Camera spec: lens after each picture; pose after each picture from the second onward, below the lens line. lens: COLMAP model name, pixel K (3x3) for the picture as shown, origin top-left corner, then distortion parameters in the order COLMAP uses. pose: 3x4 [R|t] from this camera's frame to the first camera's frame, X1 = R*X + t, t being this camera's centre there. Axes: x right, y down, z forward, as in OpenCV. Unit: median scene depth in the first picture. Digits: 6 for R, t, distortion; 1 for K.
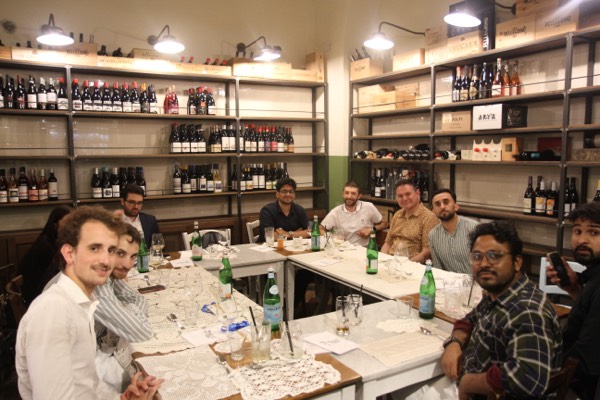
lens RADIAL K [[477.8, 0, 300.0], [0, 477.8, 200.0], [0, 0, 1]] dist [-0.103294, 0.114979]
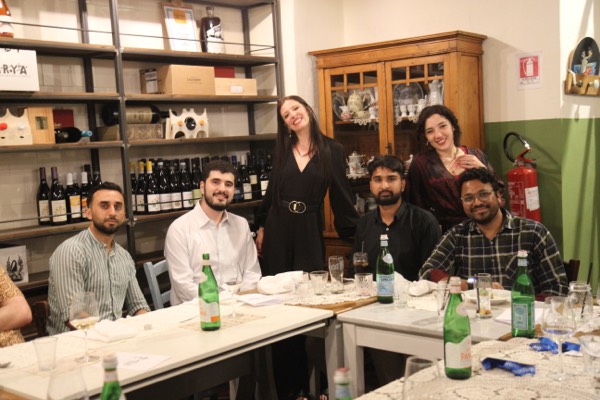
lens RADIAL K [[765.0, 0, 300.0], [0, 765.0, 200.0], [0, 0, 1]] dist [0.106914, 0.063709]
pose [[-0.323168, -0.064908, 0.944113, -0.924096], [0.129478, 0.985231, 0.112055, -0.115760], [-0.937442, 0.158454, -0.309990, 1.442423]]
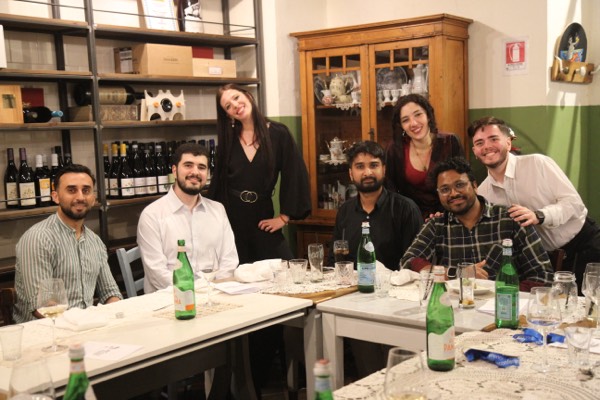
lens RADIAL K [[778.8, 0, 300.0], [0, 778.8, 200.0], [0, 0, 1]] dist [0.113308, 0.055619]
pose [[-0.347474, -0.083930, 0.933926, -0.906153], [0.114809, 0.984684, 0.131208, -0.110762], [-0.930635, 0.152815, -0.332516, 1.437570]]
